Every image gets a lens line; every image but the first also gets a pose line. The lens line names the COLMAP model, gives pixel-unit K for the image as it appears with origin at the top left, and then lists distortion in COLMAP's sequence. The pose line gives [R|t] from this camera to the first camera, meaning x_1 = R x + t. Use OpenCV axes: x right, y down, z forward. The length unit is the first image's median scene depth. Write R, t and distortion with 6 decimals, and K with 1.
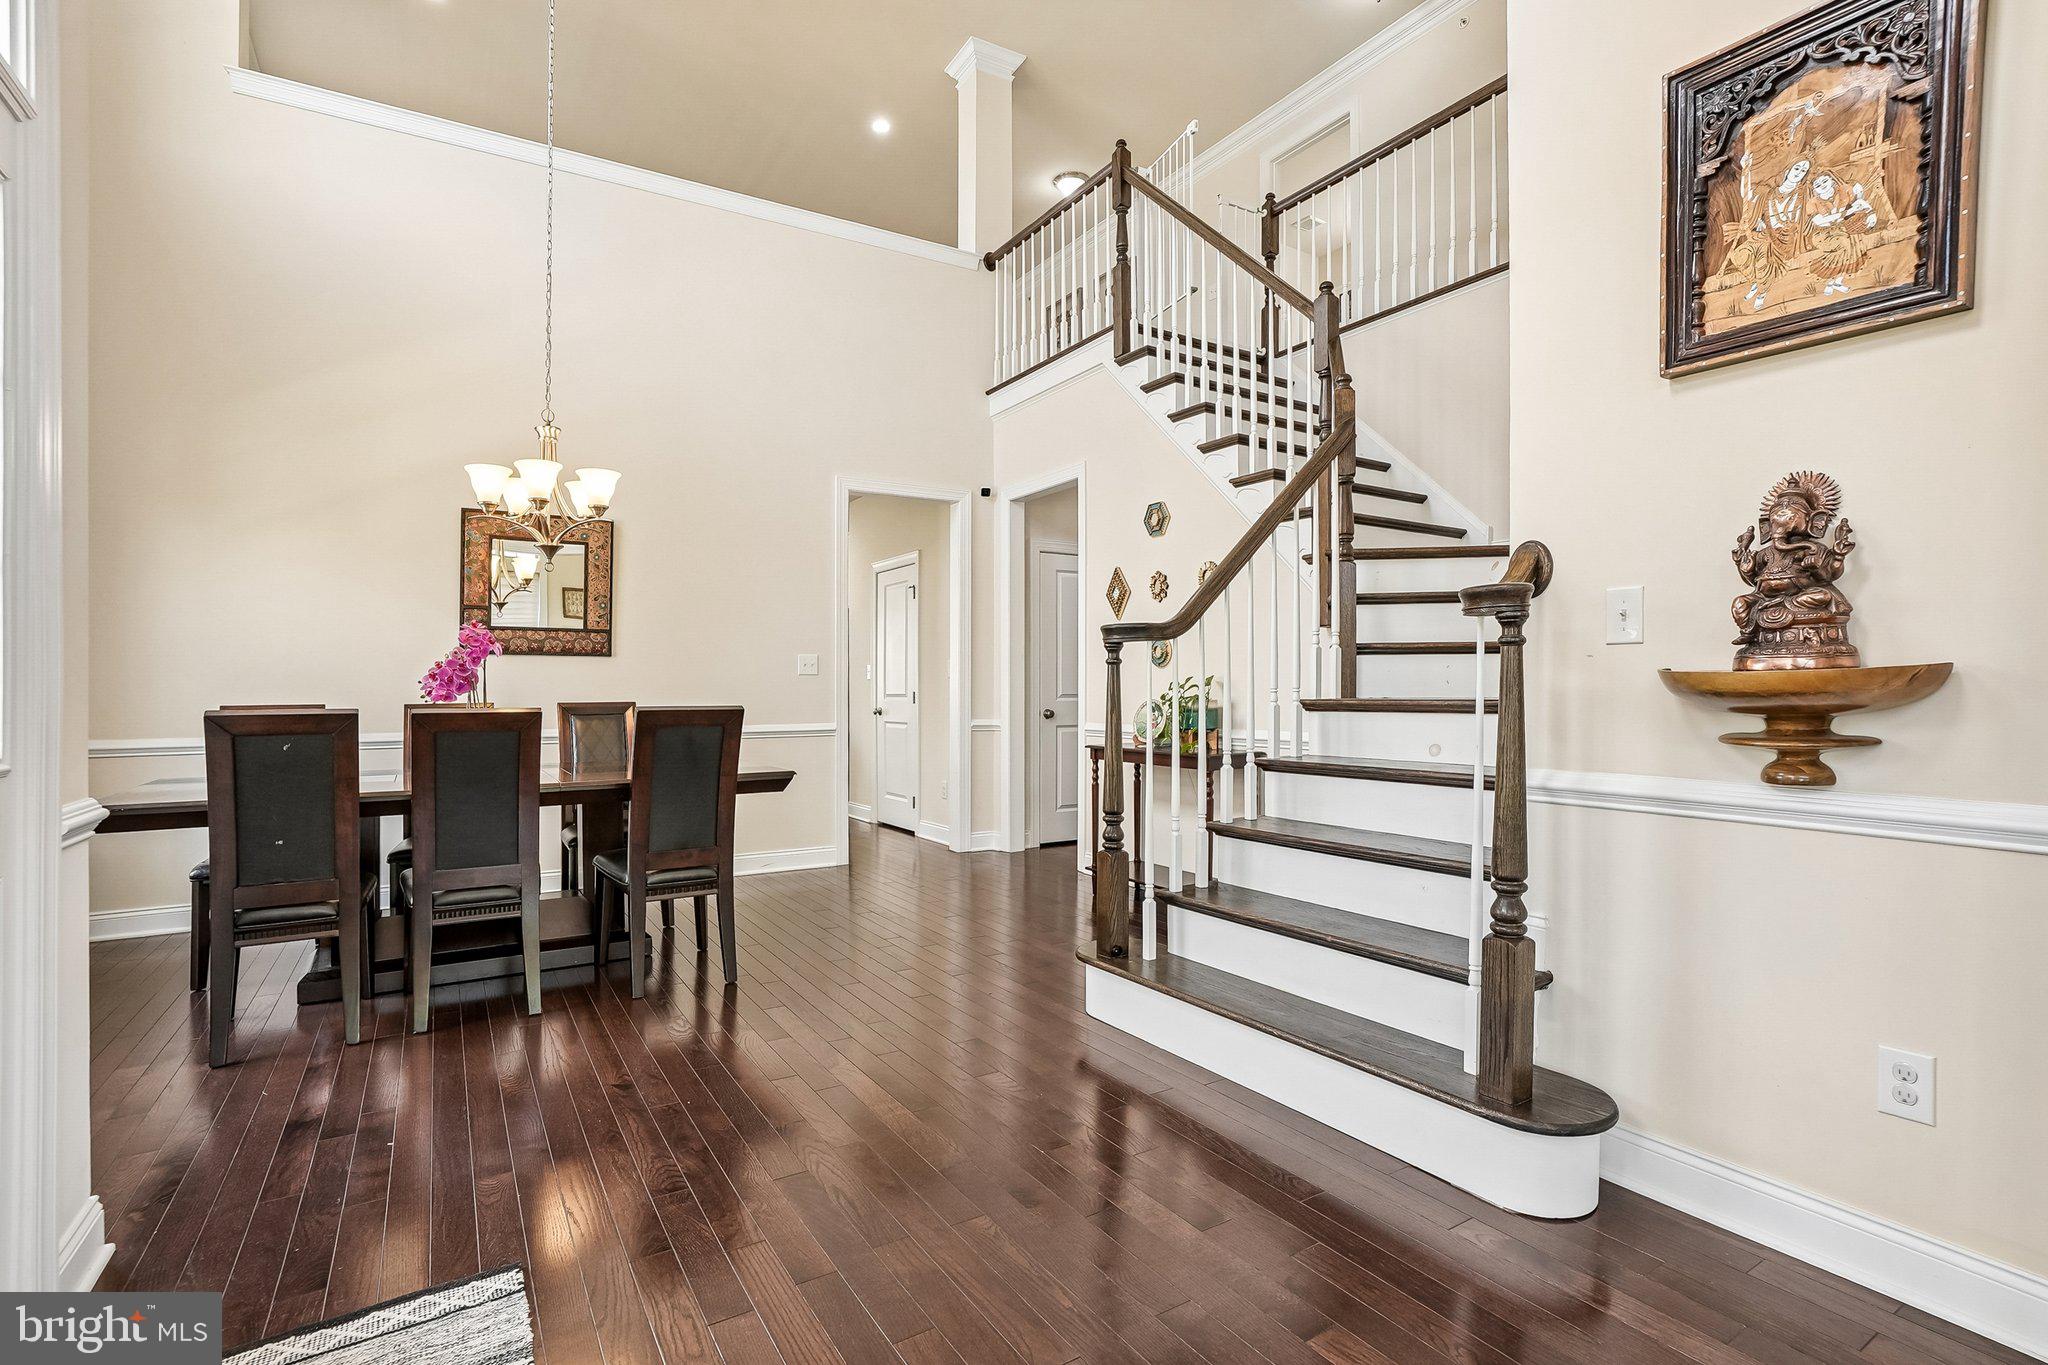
lens RADIAL K [[972.0, 0, 1024.0], [0, 972.0, 682.5], [0, 0, 1]] dist [-0.059221, 0.027522]
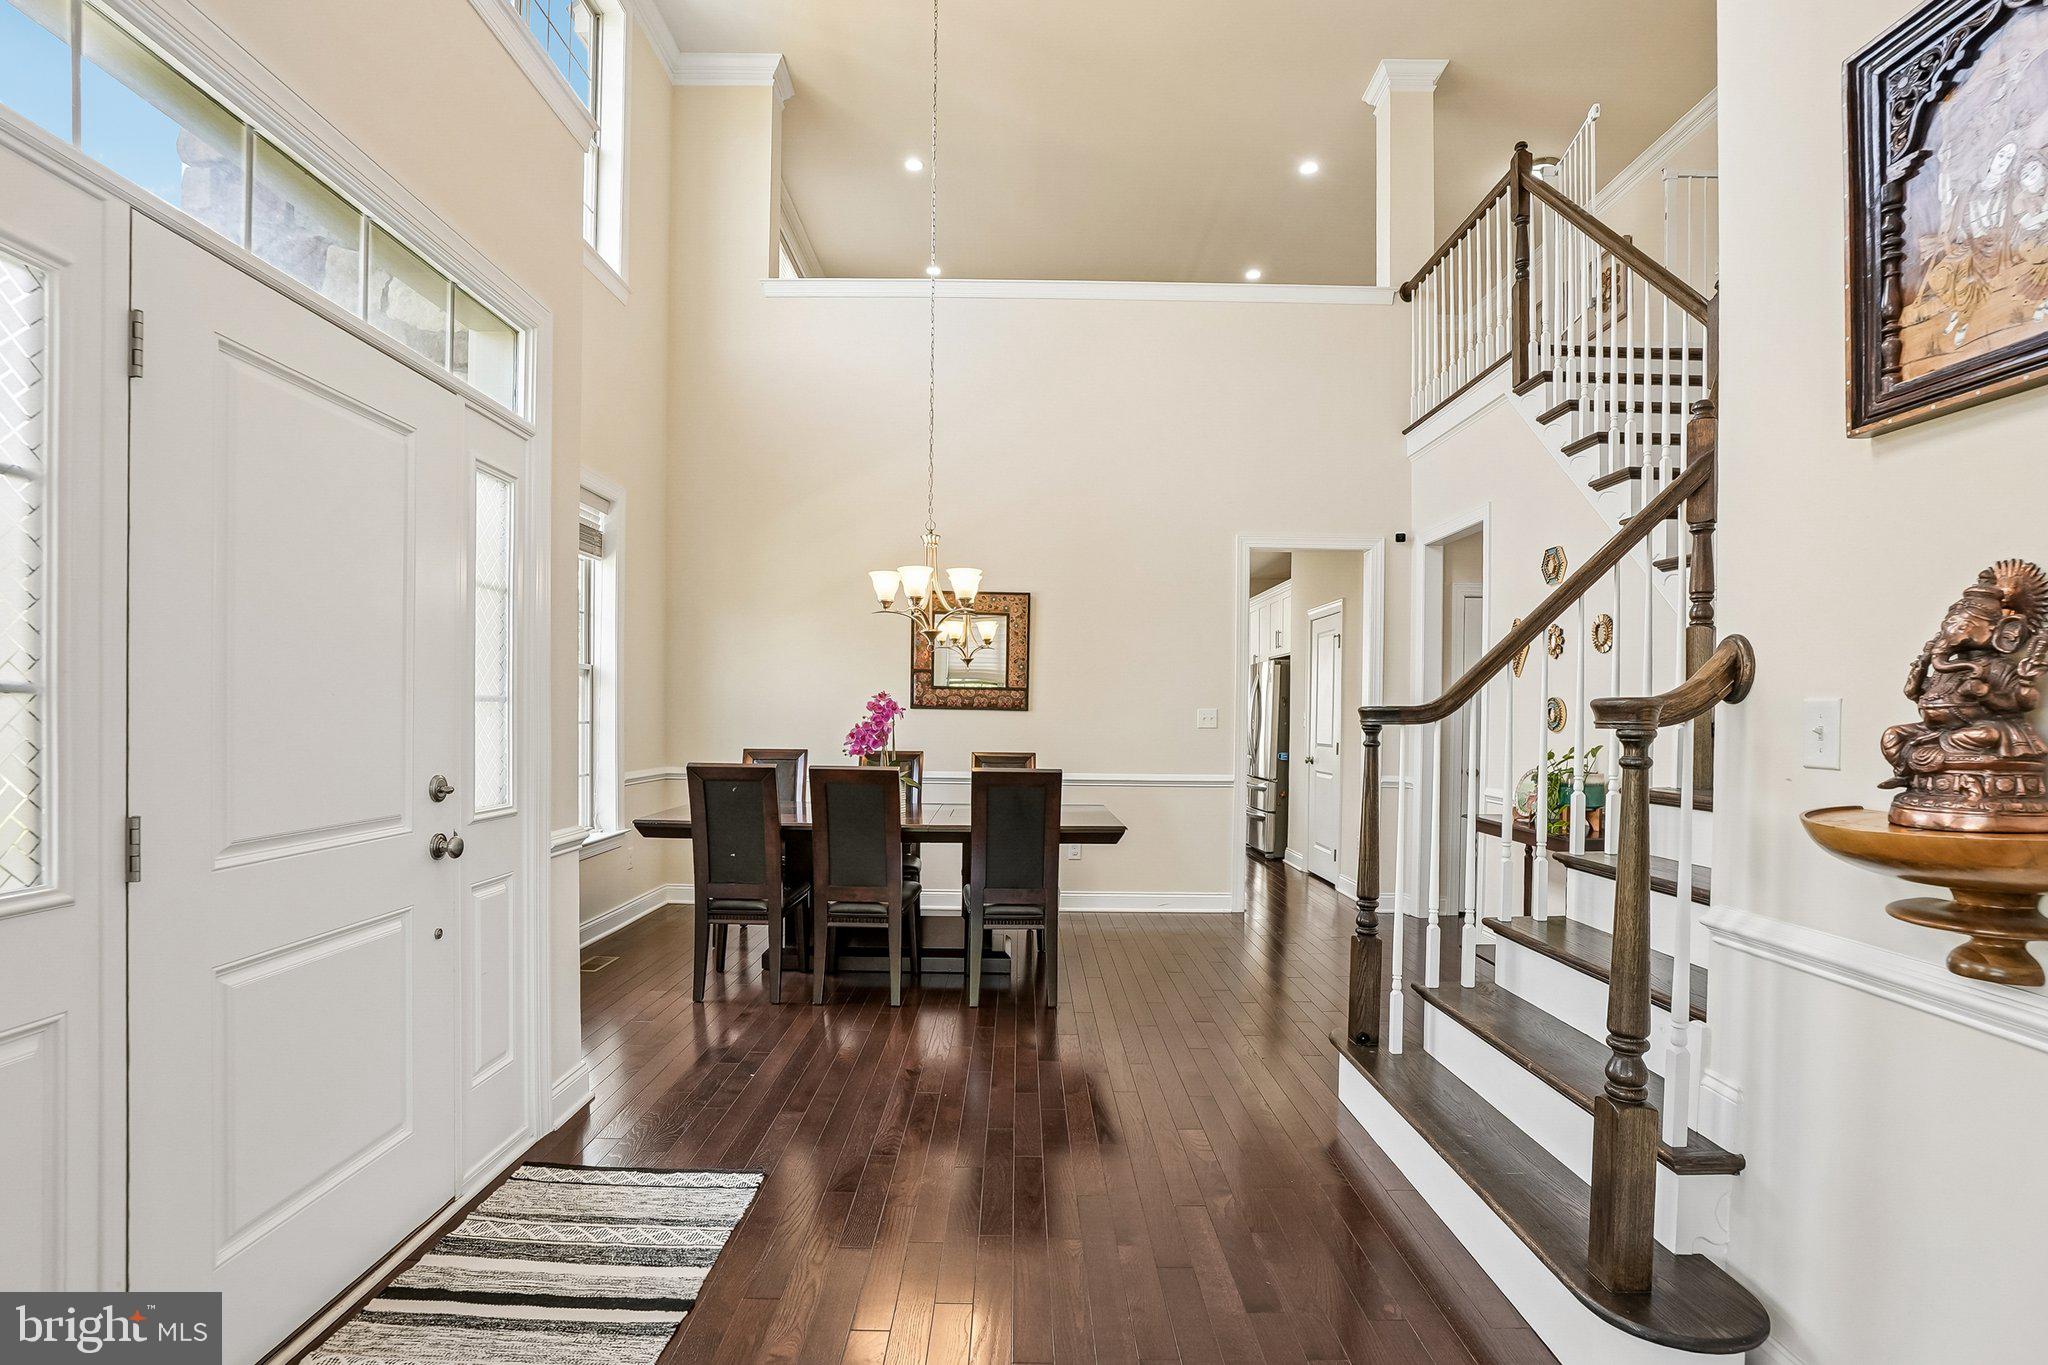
lens RADIAL K [[990.1, 0, 1024.4], [0, 990.1, 715.9], [0, 0, 1]] dist [-0.054361, 0.018831]
pose [[0.850398, 0.017371, -0.525853, 0.290721], [-0.013054, 0.999844, 0.011918, -0.051726], [0.525978, -0.003271, 0.850492, -0.025807]]
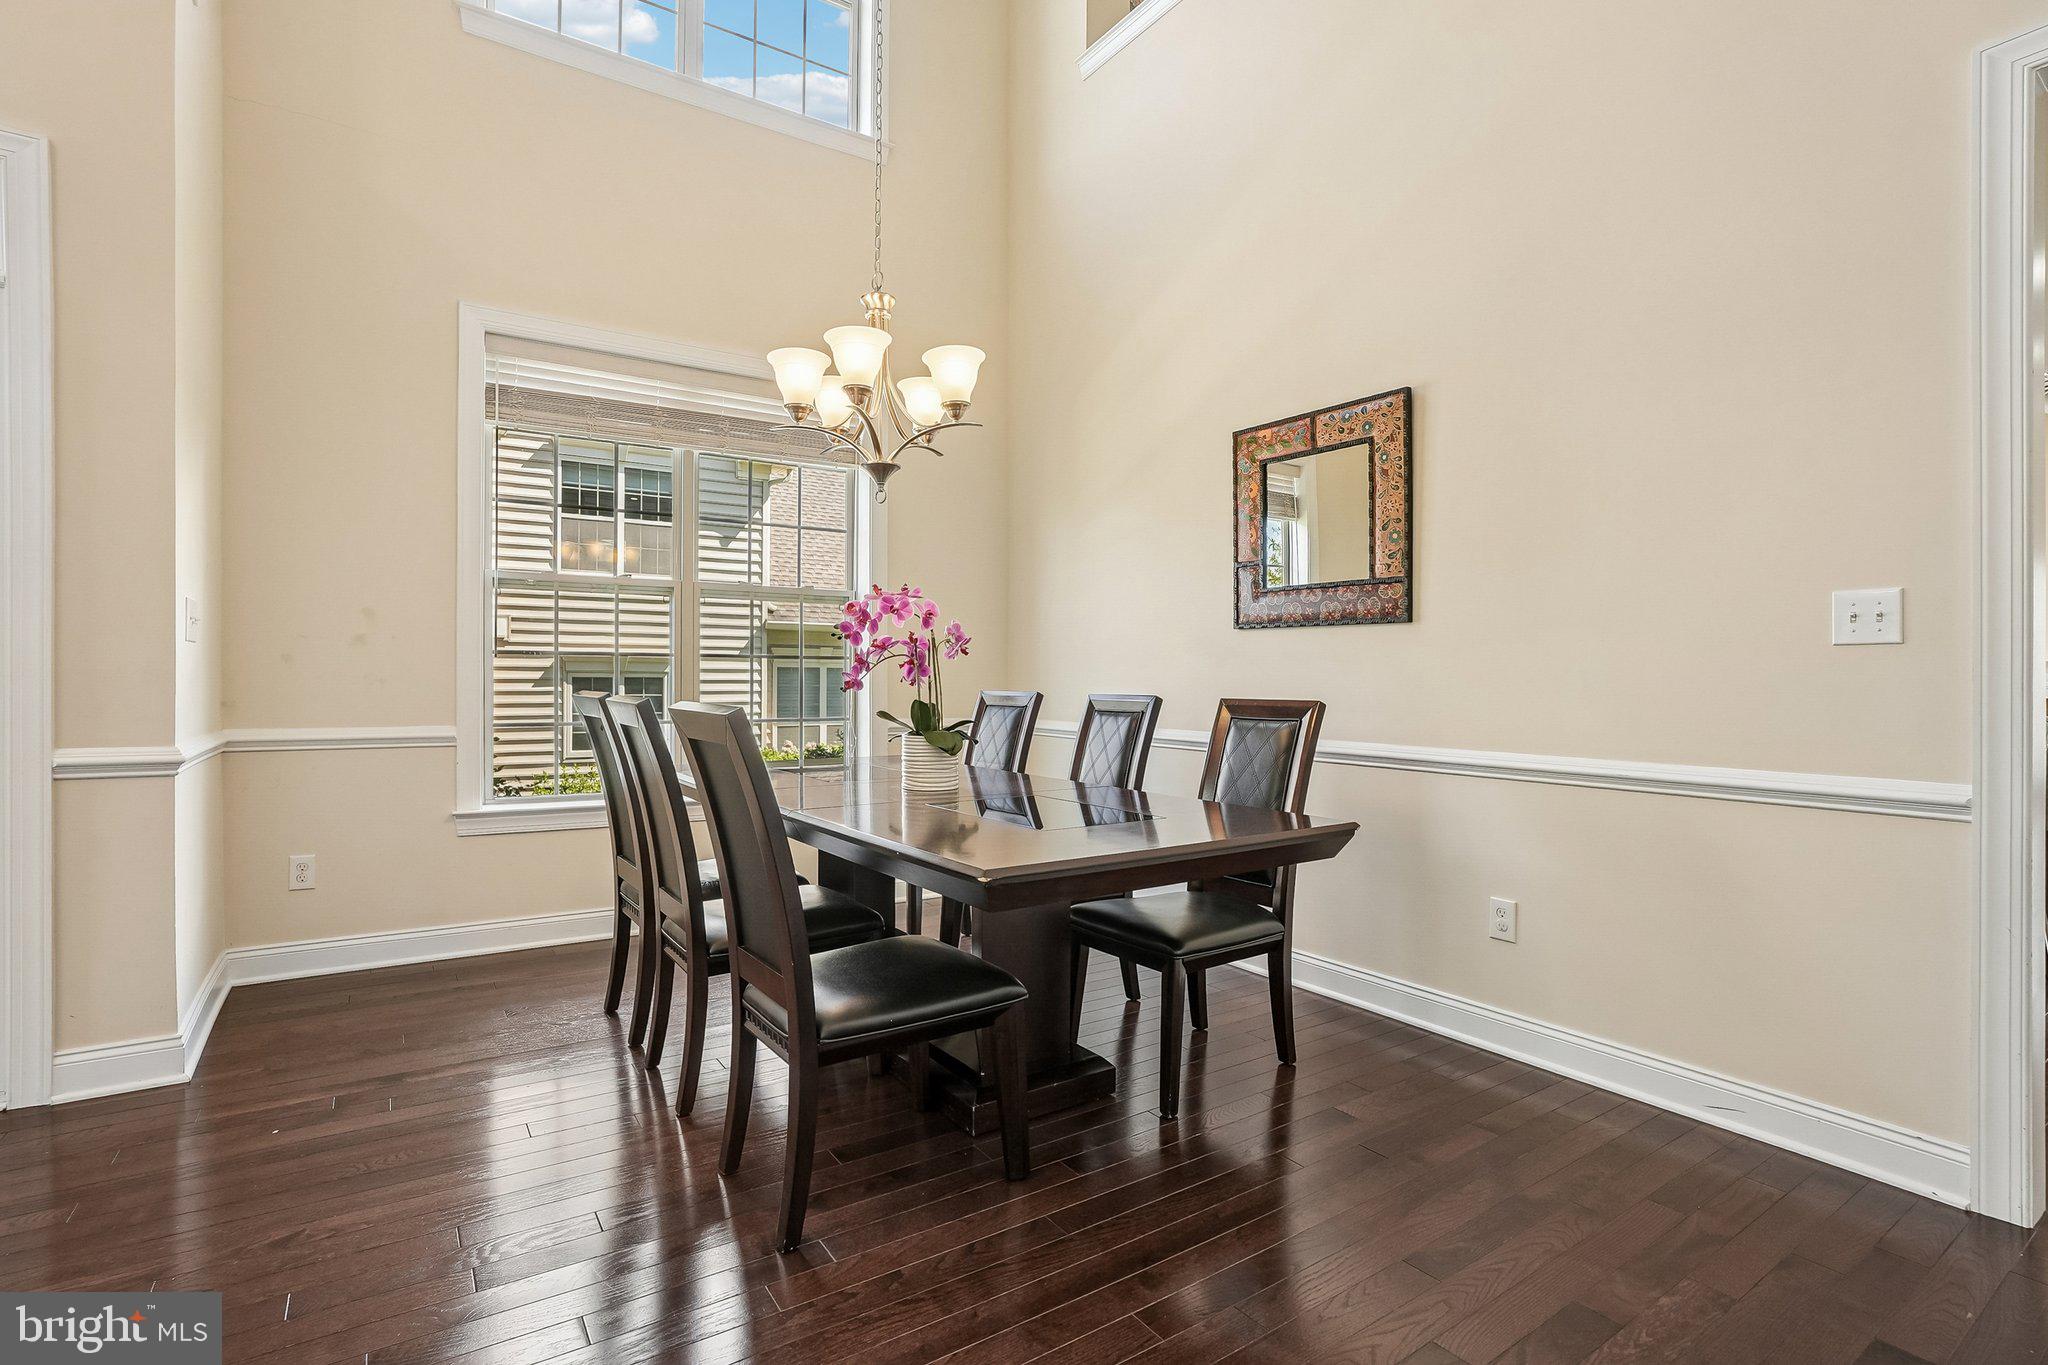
lens RADIAL K [[972.0, 0, 1024.0], [0, 972.0, 682.5], [0, 0, 1]] dist [-0.059221, 0.027522]
pose [[0.048417, 0.002530, -0.998824, 0.206162], [-0.009325, 0.999954, 0.002081, 0.015077], [0.998784, 0.009213, 0.048439, 1.101942]]
